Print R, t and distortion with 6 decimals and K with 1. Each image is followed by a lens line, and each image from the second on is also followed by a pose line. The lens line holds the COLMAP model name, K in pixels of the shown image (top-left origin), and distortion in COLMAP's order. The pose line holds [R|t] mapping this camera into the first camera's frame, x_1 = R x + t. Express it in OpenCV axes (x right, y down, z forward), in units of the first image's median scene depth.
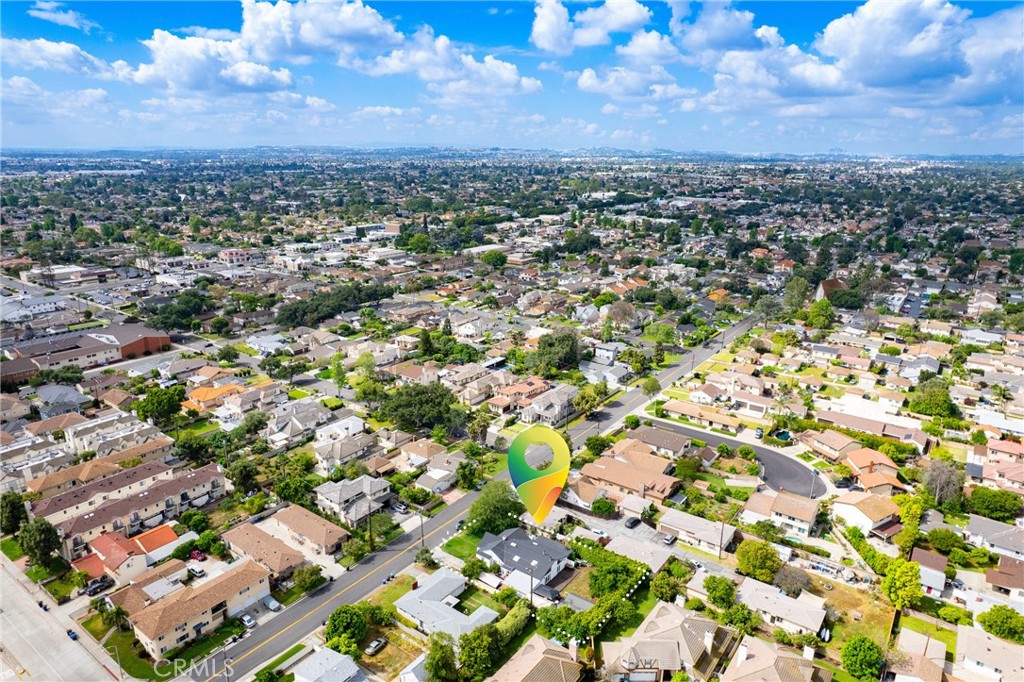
lens RADIAL K [[661.8, 0, 512.7], [0, 661.8, 341.0], [0, 0, 1]] dist [-0.019462, 0.020943]
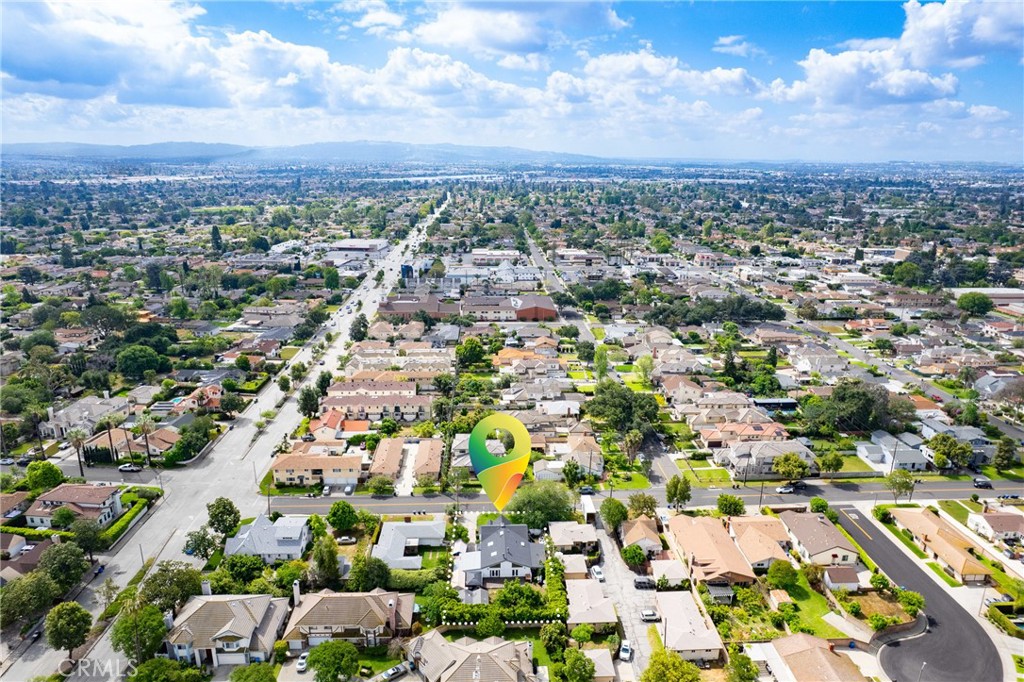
lens RADIAL K [[661.8, 0, 510.4], [0, 661.8, 344.4], [0, 0, 1]] dist [-0.019462, 0.020943]
pose [[0.633574, 0.214604, -0.743323, 0.305524], [-0.225793, 0.970224, 0.087657, -0.030548], [0.740001, 0.112300, 0.663164, 0.125054]]
